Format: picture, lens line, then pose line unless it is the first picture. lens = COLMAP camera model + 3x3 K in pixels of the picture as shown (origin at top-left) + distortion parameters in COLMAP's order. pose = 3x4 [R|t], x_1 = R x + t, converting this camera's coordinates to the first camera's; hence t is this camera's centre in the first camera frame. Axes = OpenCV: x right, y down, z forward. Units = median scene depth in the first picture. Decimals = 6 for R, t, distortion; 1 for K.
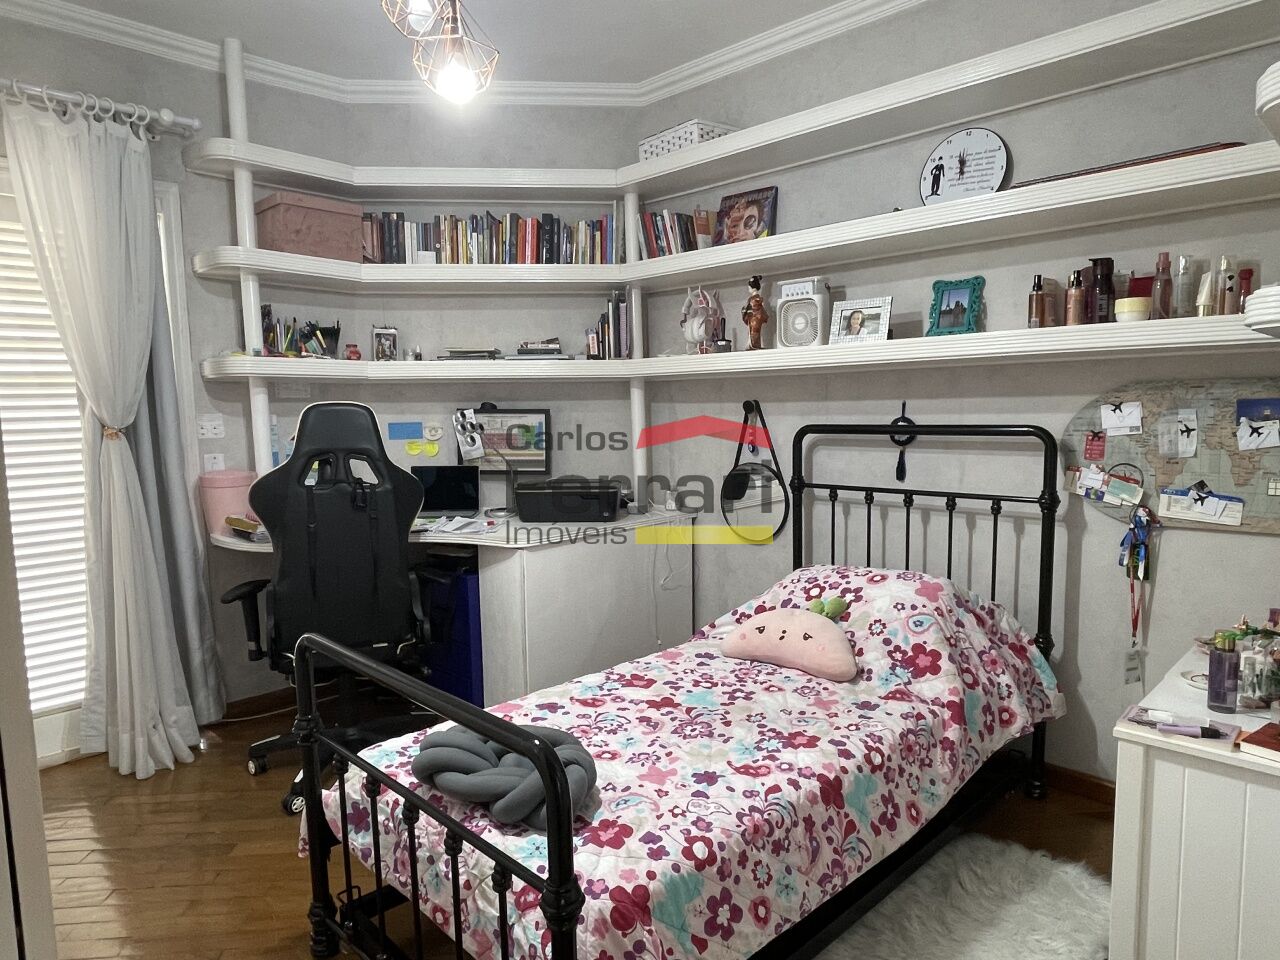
lens RADIAL K [[809.4, 0, 651.0], [0, 809.4, 498.8], [0, 0, 1]] dist [0.021889, -0.040166]
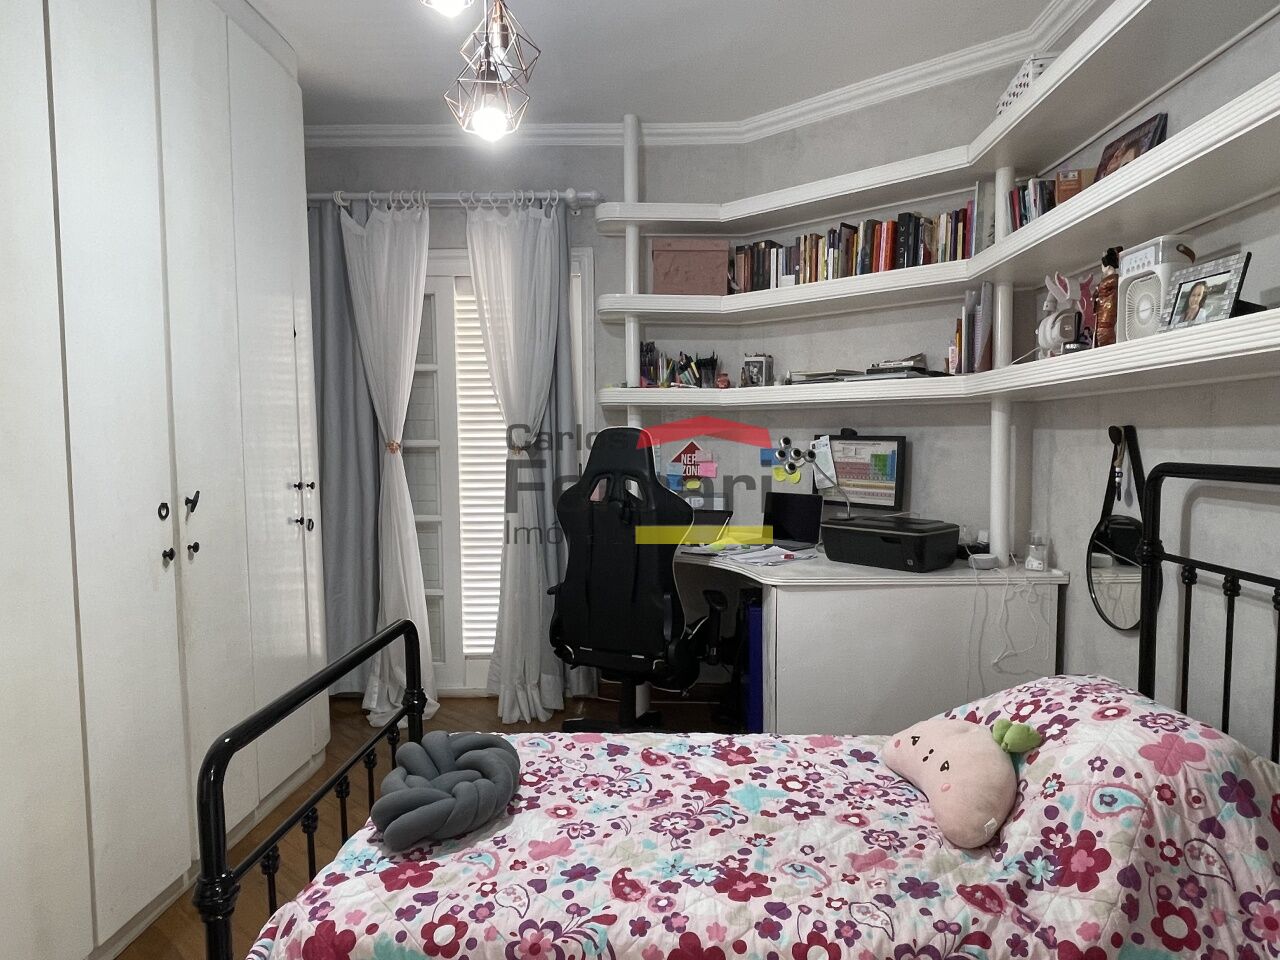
lens RADIAL K [[809.4, 0, 651.0], [0, 809.4, 498.8], [0, 0, 1]] dist [0.021889, -0.040166]
pose [[0.681378, 0.067234, -0.728837, 0.442260], [-0.092107, 0.995733, 0.005745, -0.032354], [0.726113, 0.063216, 0.684663, 0.288116]]
